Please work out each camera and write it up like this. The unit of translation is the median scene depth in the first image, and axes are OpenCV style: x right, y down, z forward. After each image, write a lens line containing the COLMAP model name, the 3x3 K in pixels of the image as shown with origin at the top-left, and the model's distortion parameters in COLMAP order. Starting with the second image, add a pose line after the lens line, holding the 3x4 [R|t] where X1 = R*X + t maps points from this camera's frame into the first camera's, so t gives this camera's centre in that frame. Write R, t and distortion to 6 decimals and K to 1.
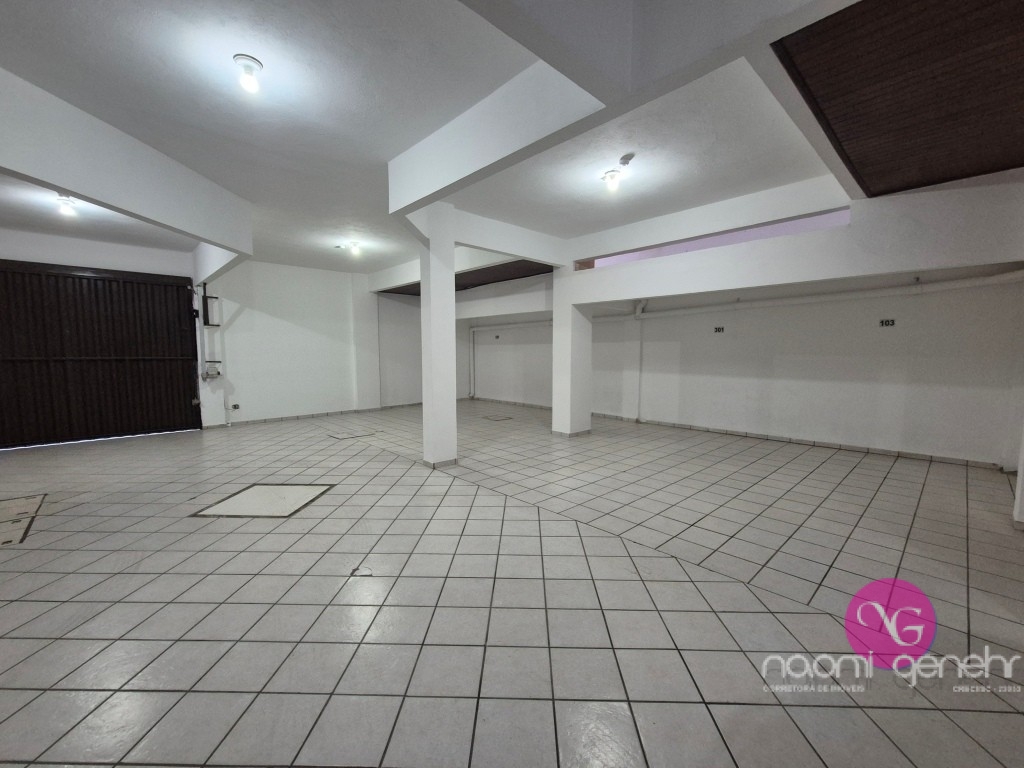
lens RADIAL K [[421.0, 0, 514.3], [0, 421.0, 388.0], [0, 0, 1]] dist [-0.002687, 0.000028]
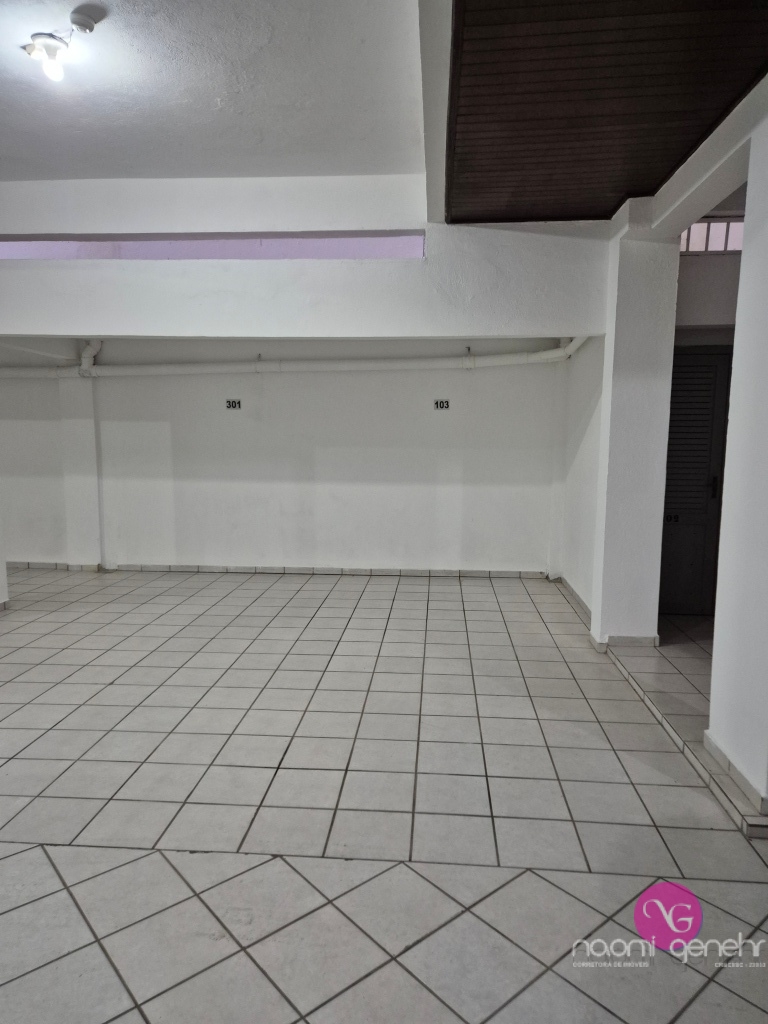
lens RADIAL K [[674.1, 0, 385.9], [0, 674.1, 520.6], [0, 0, 1]] dist [0.069259, -0.053693]
pose [[0.738403, -0.076796, 0.669973, -0.024175], [0.050230, 0.996998, 0.058921, -0.023138], [-0.672486, -0.009855, 0.740044, 0.165963]]
